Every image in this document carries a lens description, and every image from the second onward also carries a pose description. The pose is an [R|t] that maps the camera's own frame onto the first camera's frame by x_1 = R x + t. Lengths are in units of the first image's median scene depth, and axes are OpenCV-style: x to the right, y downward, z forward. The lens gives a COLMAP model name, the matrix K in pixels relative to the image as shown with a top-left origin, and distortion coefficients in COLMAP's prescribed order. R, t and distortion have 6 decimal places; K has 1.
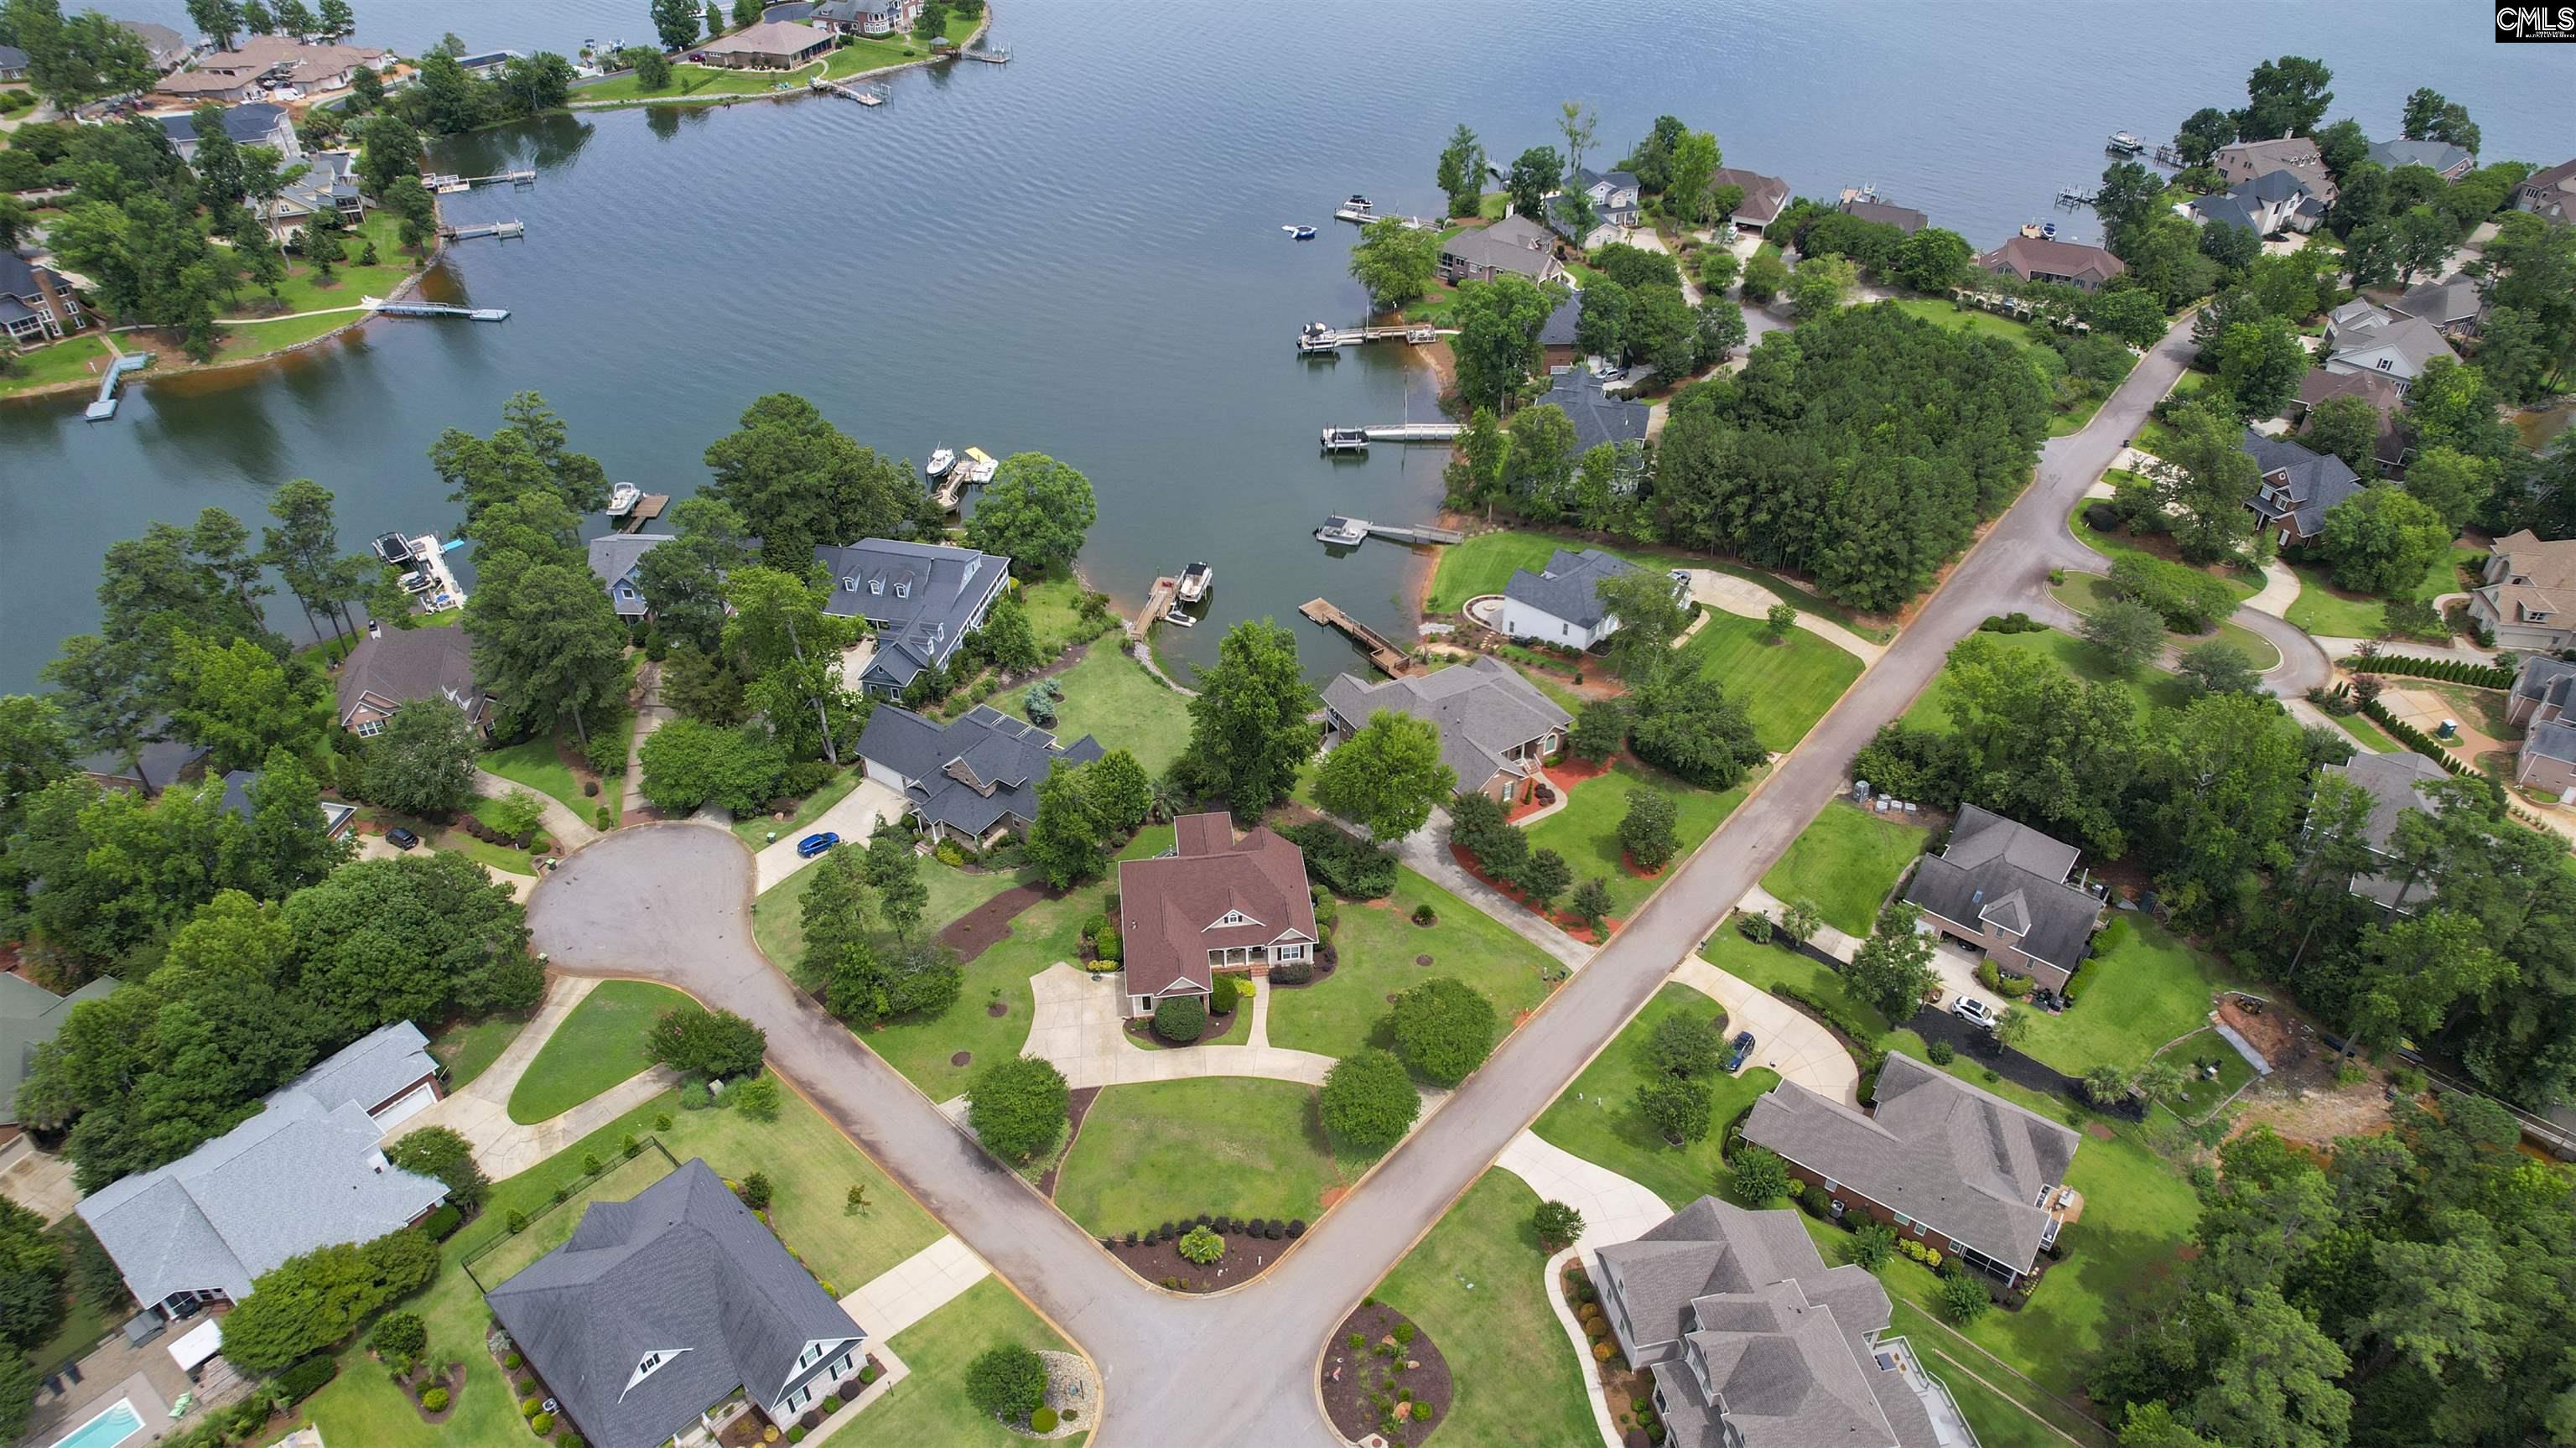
lens RADIAL K [[1651.5, 0, 1307.4], [0, 1651.5, 719.8], [0, 0, 1]] dist [-0.081794, 0.074241]
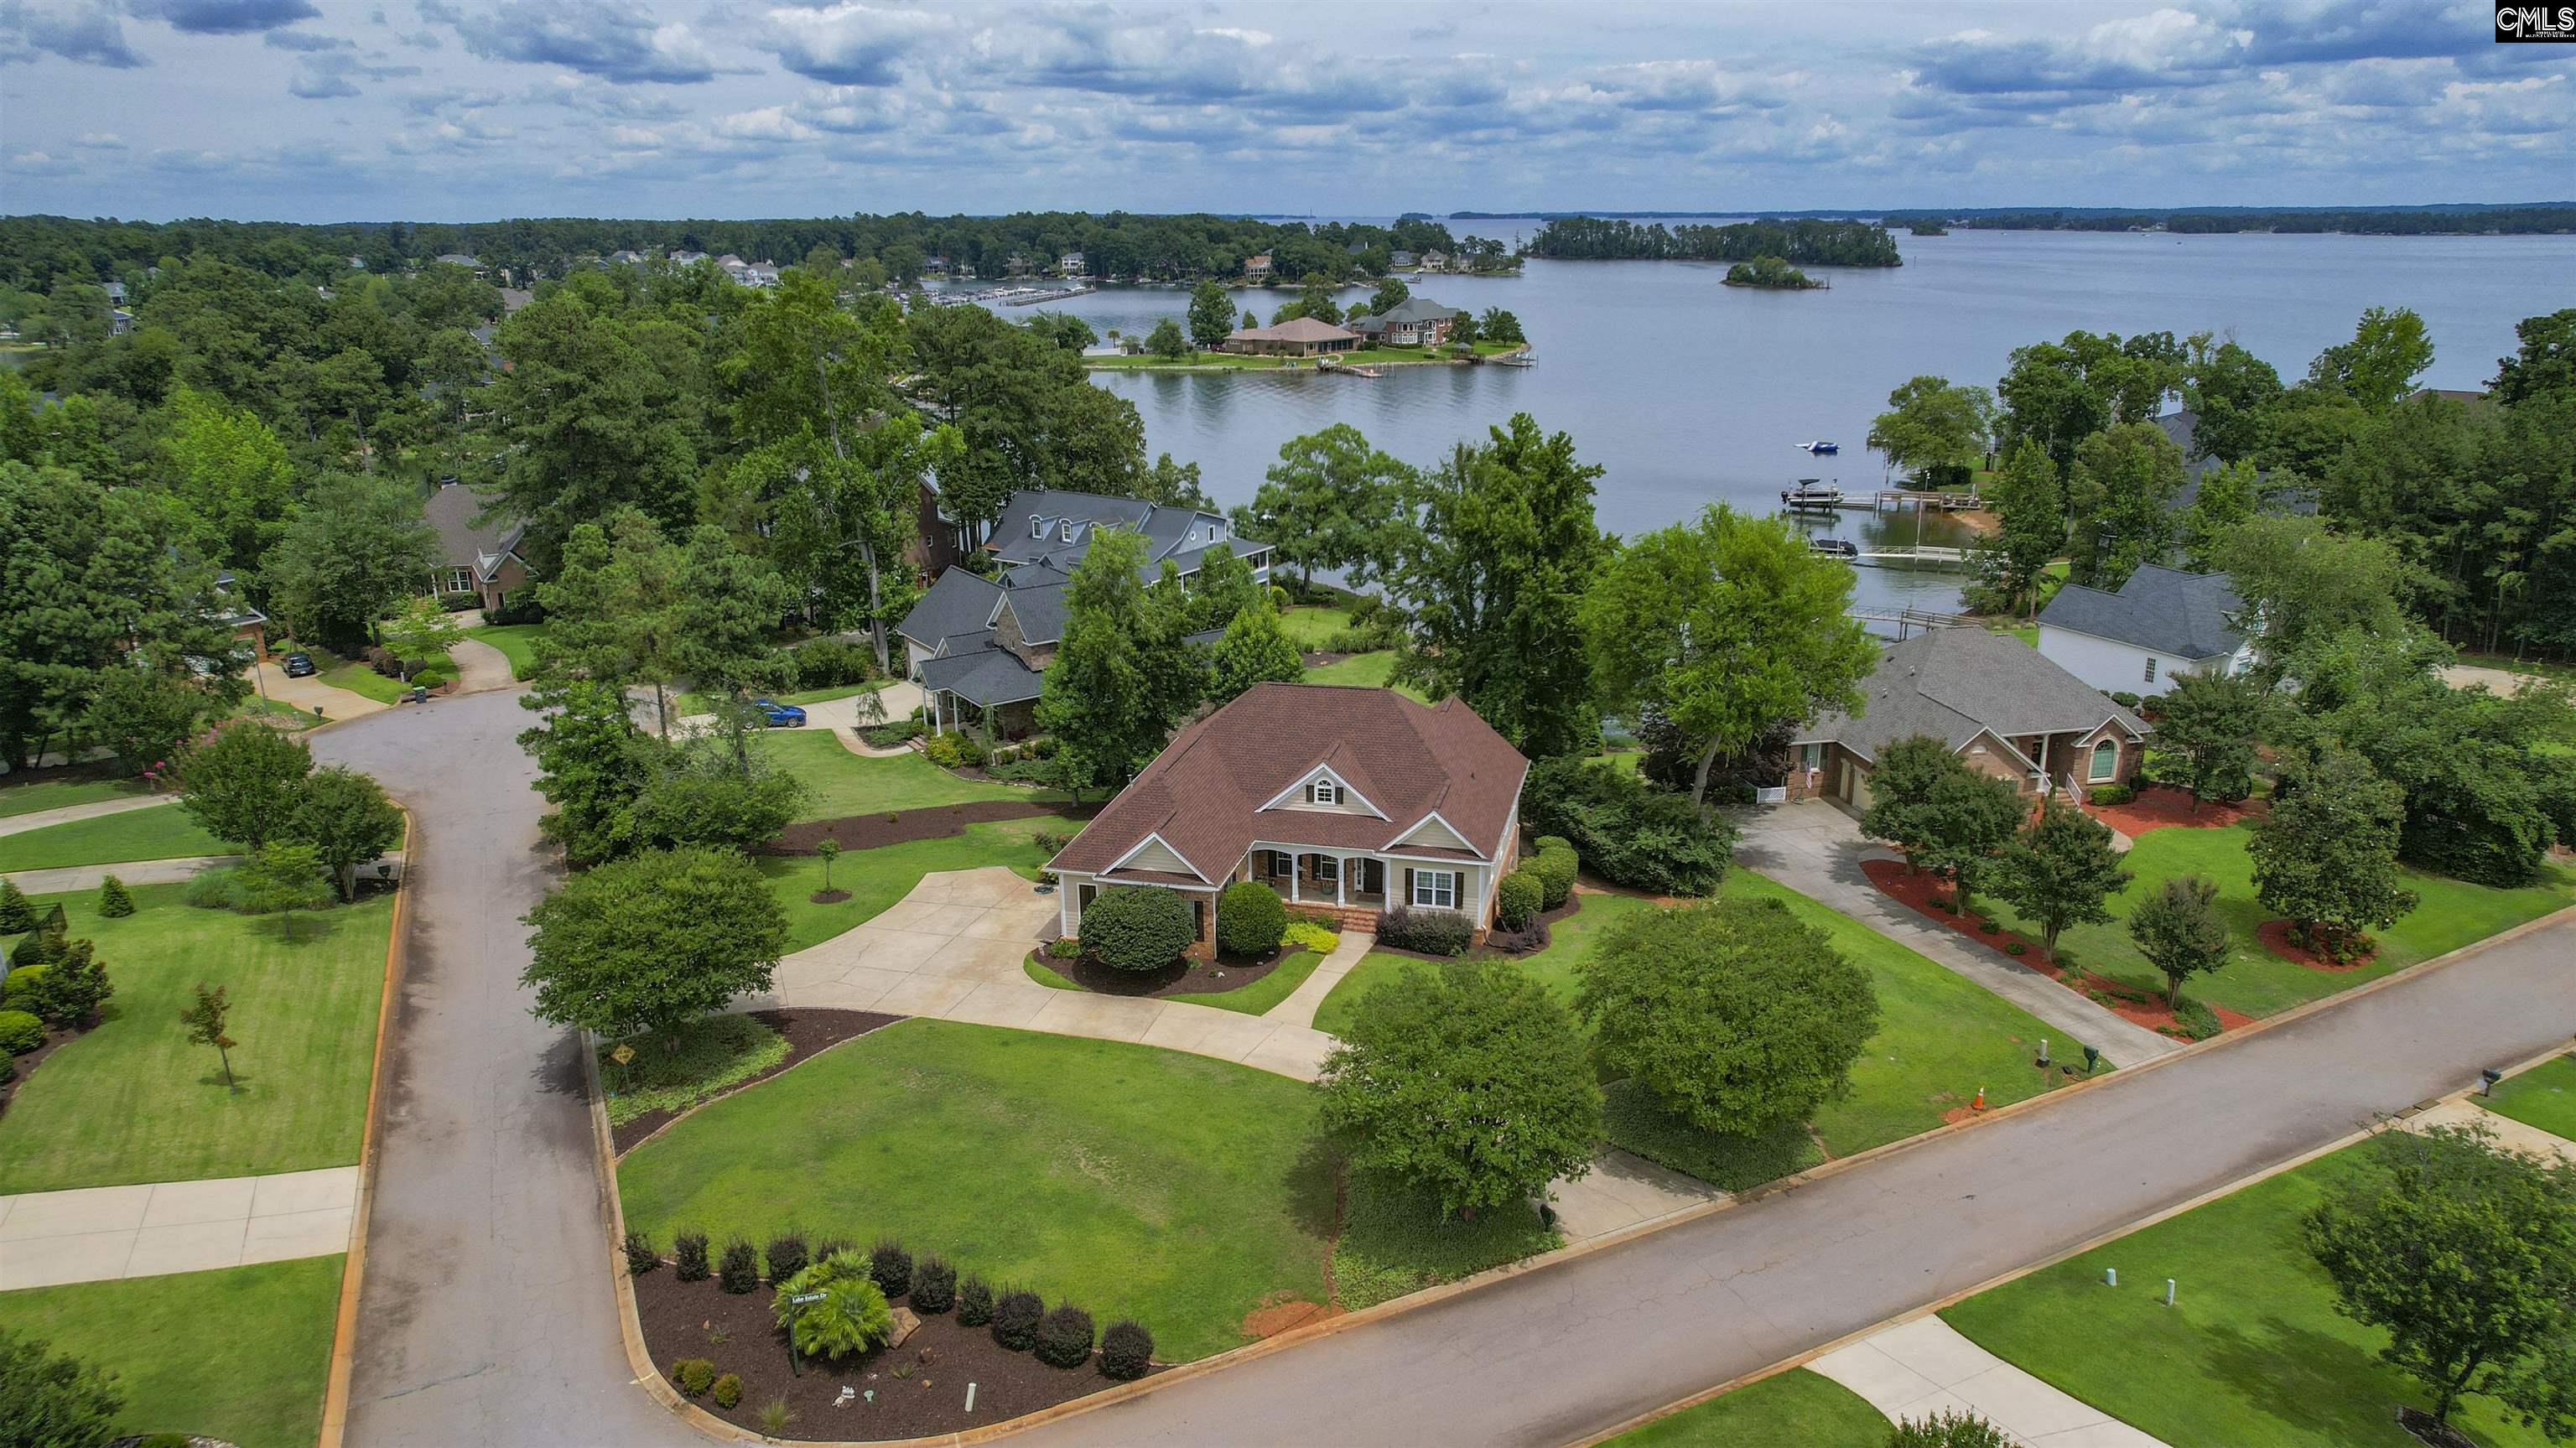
lens RADIAL K [[1651.5, 0, 1303.8], [0, 1651.5, 712.4], [0, 0, 1]] dist [-0.081794, 0.074241]
pose [[0.932765, 0.093447, -0.348163, 0.093168], [-0.205777, 0.931025, -0.301411, 0.205743], [0.295982, 0.352789, 0.887657, 0.492352]]
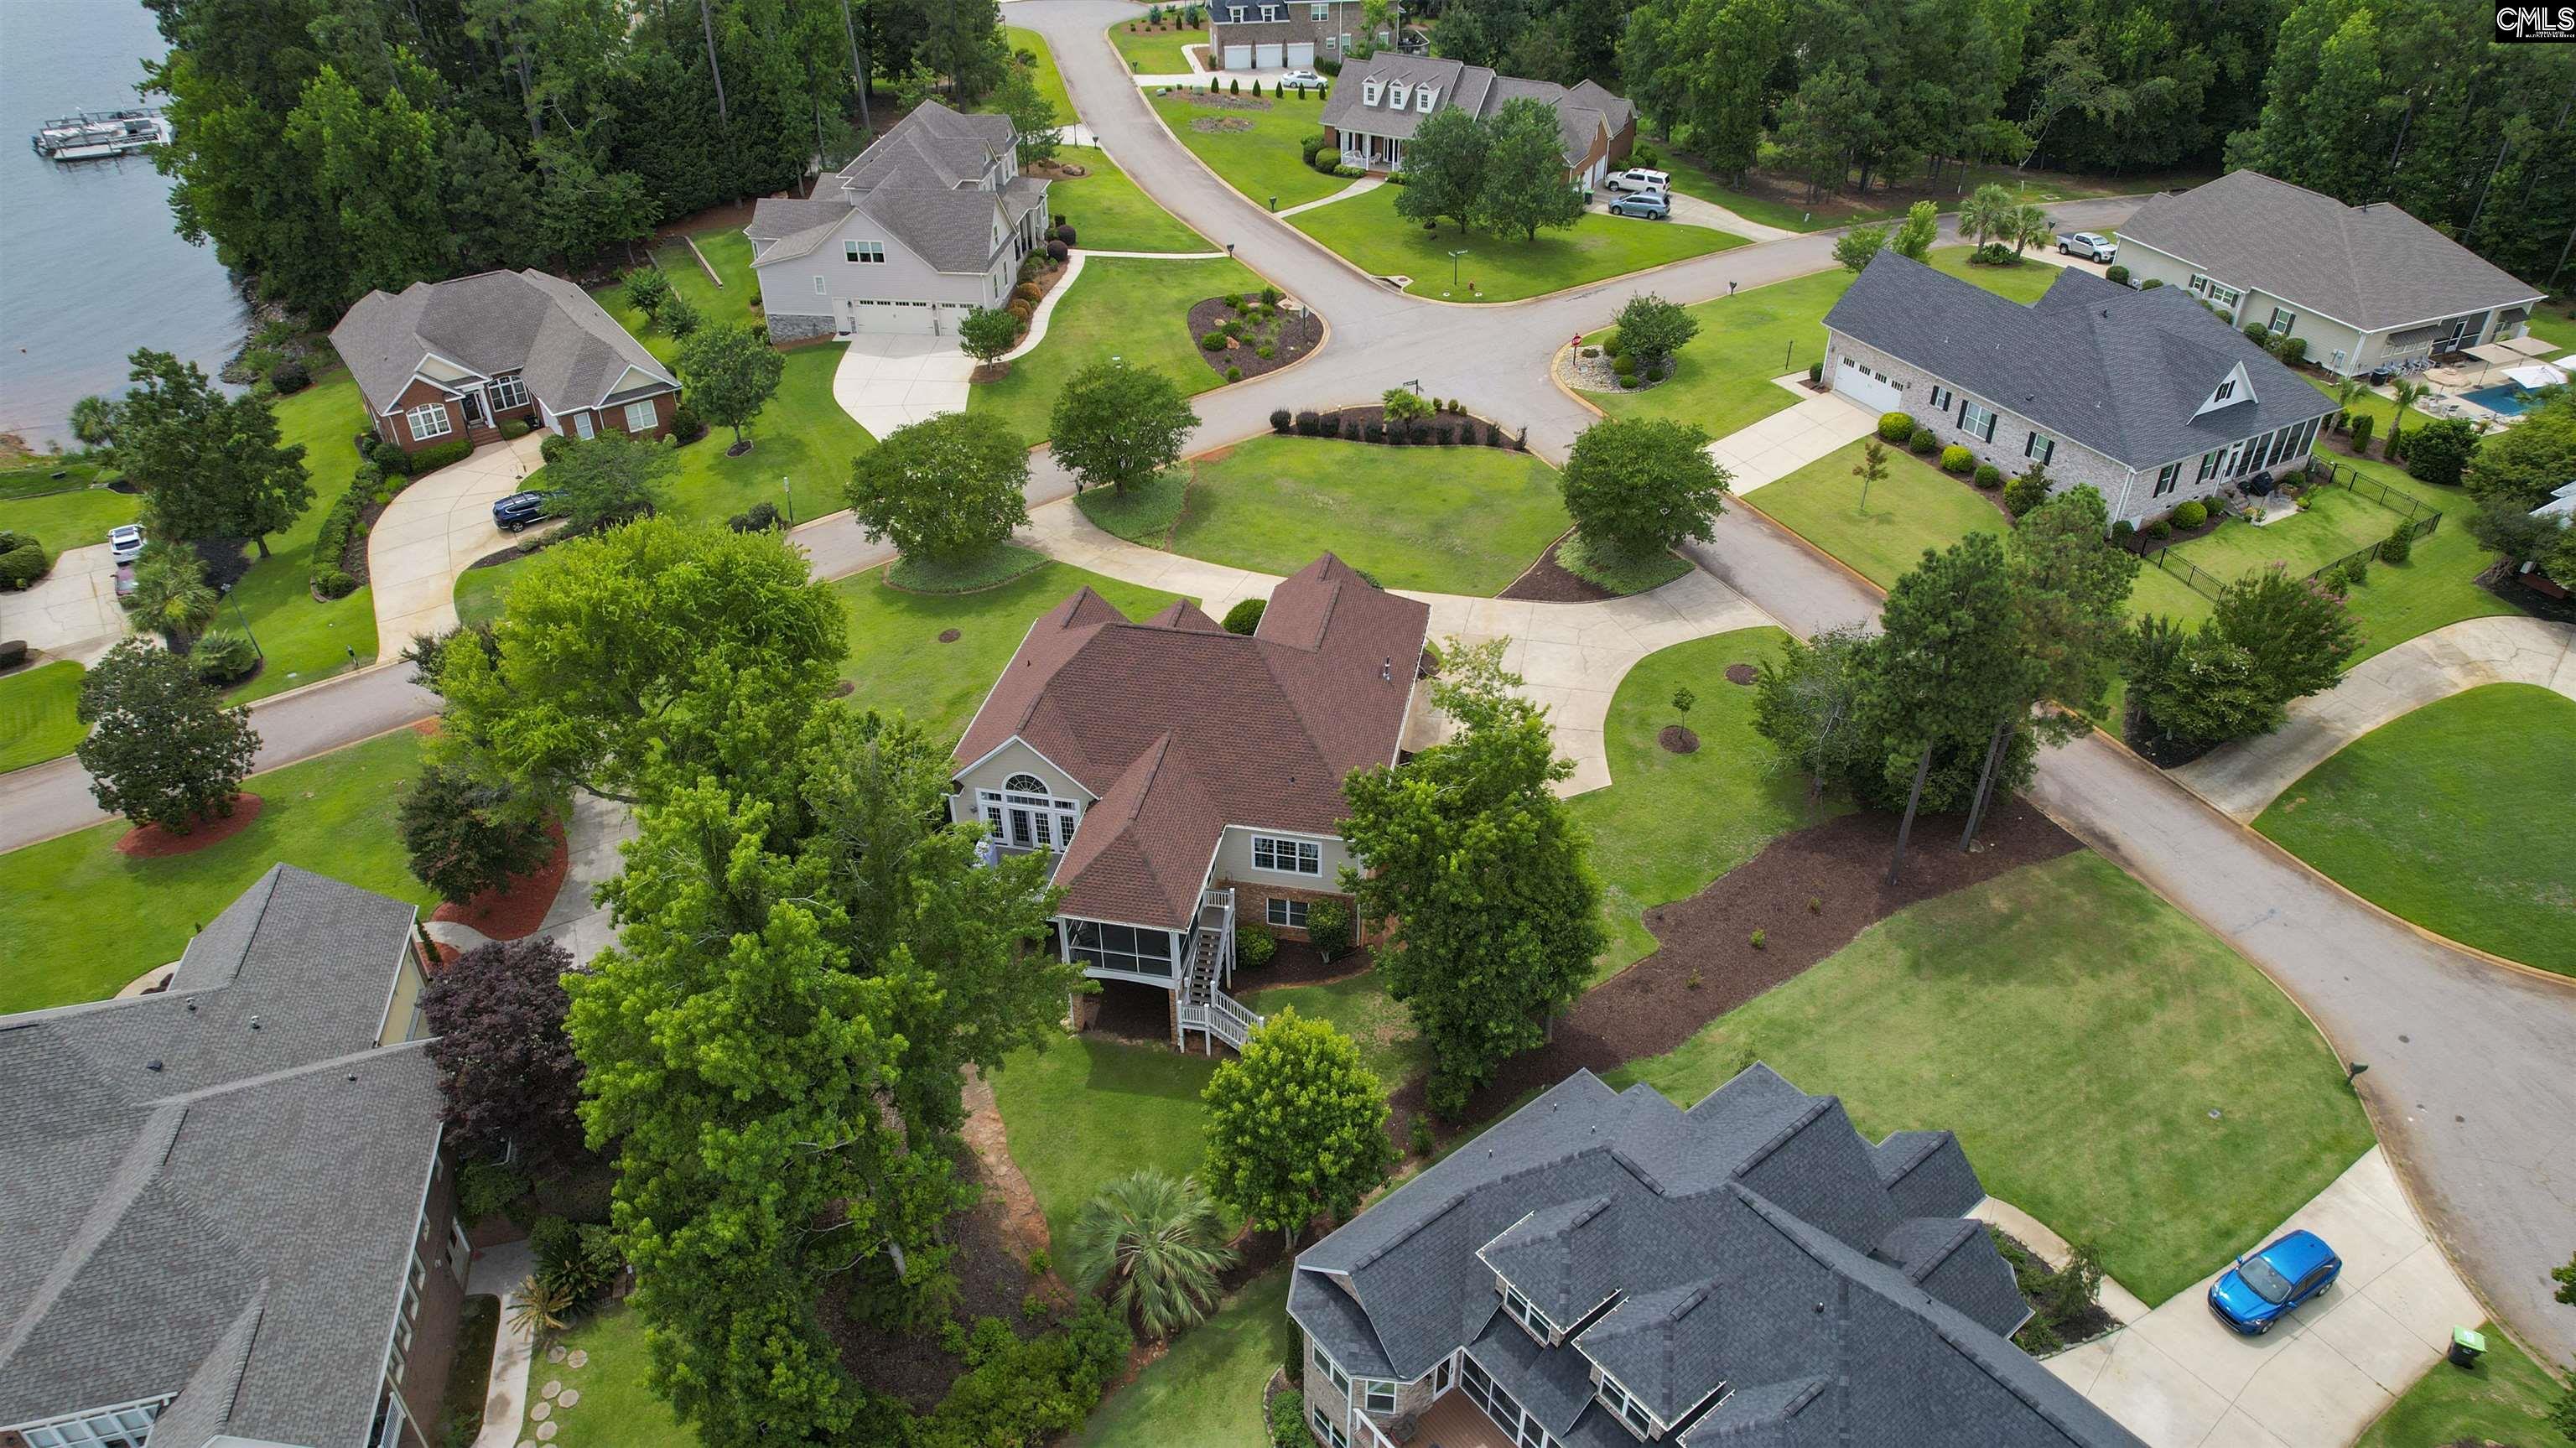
lens RADIAL K [[1651.5, 0, 1308.1], [0, 1651.5, 720.8], [0, 0, 1]] dist [-0.081794, 0.074241]
pose [[-0.950997, -0.180666, 0.250926, -0.173431], [0.179701, 0.337462, 0.924028, -0.259029], [-0.251619, 0.923839, -0.288460, 0.983112]]
